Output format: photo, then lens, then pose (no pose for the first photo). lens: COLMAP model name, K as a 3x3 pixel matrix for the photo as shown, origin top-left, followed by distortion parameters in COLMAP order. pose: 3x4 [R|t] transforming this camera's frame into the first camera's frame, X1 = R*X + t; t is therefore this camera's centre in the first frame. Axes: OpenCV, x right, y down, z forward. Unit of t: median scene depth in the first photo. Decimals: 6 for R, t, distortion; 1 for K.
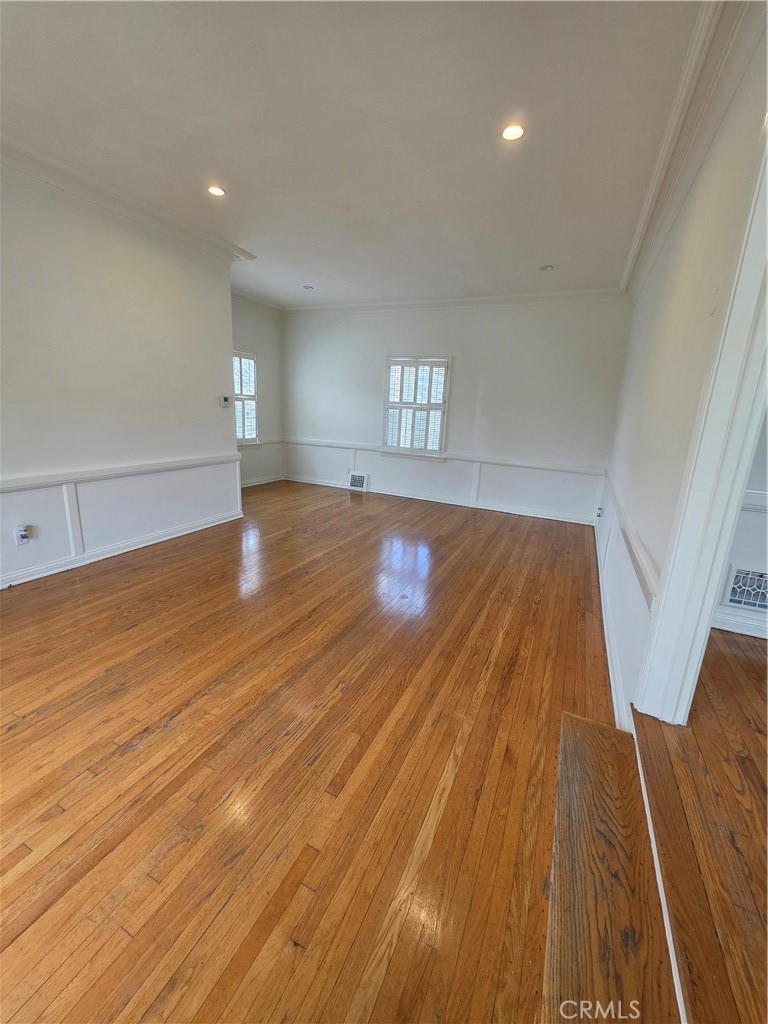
lens RADIAL K [[412.0, 0, 383.0], [0, 412.0, 509.3], [0, 0, 1]] dist [0.001864, 0.001320]
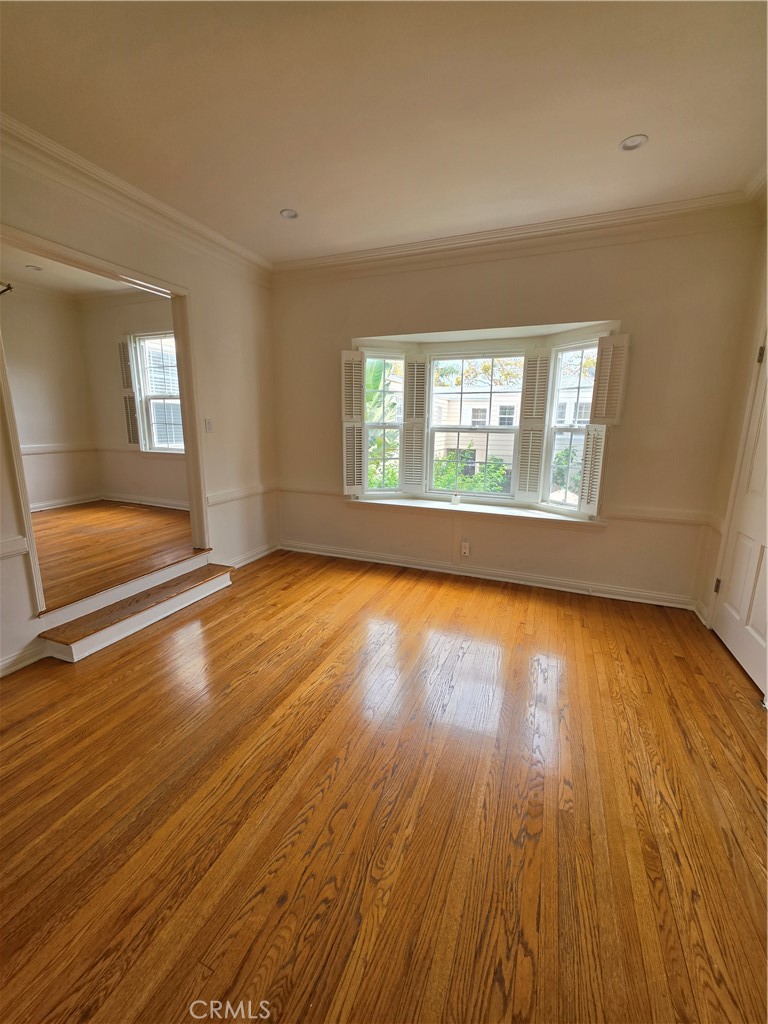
lens RADIAL K [[412.0, 0, 384.7], [0, 412.0, 507.5], [0, 0, 1]] dist [0.001864, 0.001320]
pose [[-0.996855, -0.045461, -0.064908, -0.491976], [-0.069175, 0.898792, 0.432883, -0.569053], [0.038659, 0.436012, -0.899110, 2.119992]]
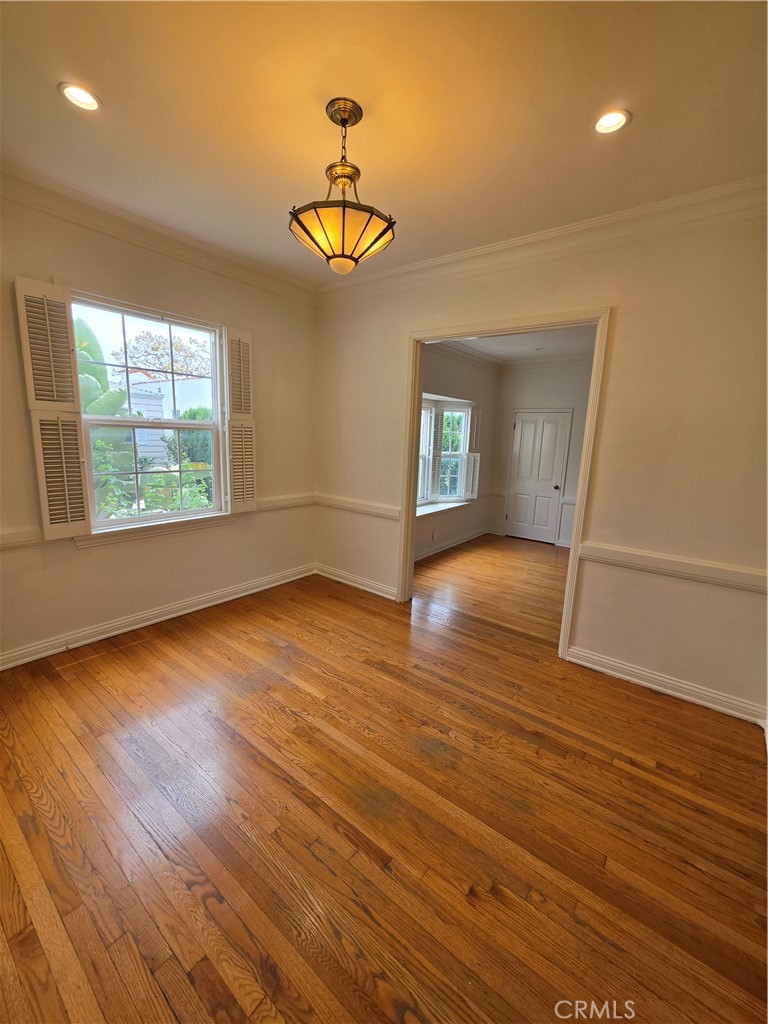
lens RADIAL K [[412.0, 0, 385.8], [0, 412.0, 509.9], [0, 0, 1]] dist [0.001864, 0.001320]
pose [[-0.212409, 0.124402, -0.969230, 2.216739], [-0.276335, 0.943731, 0.181689, -0.147750], [0.937295, 0.306424, -0.166080, 0.378564]]
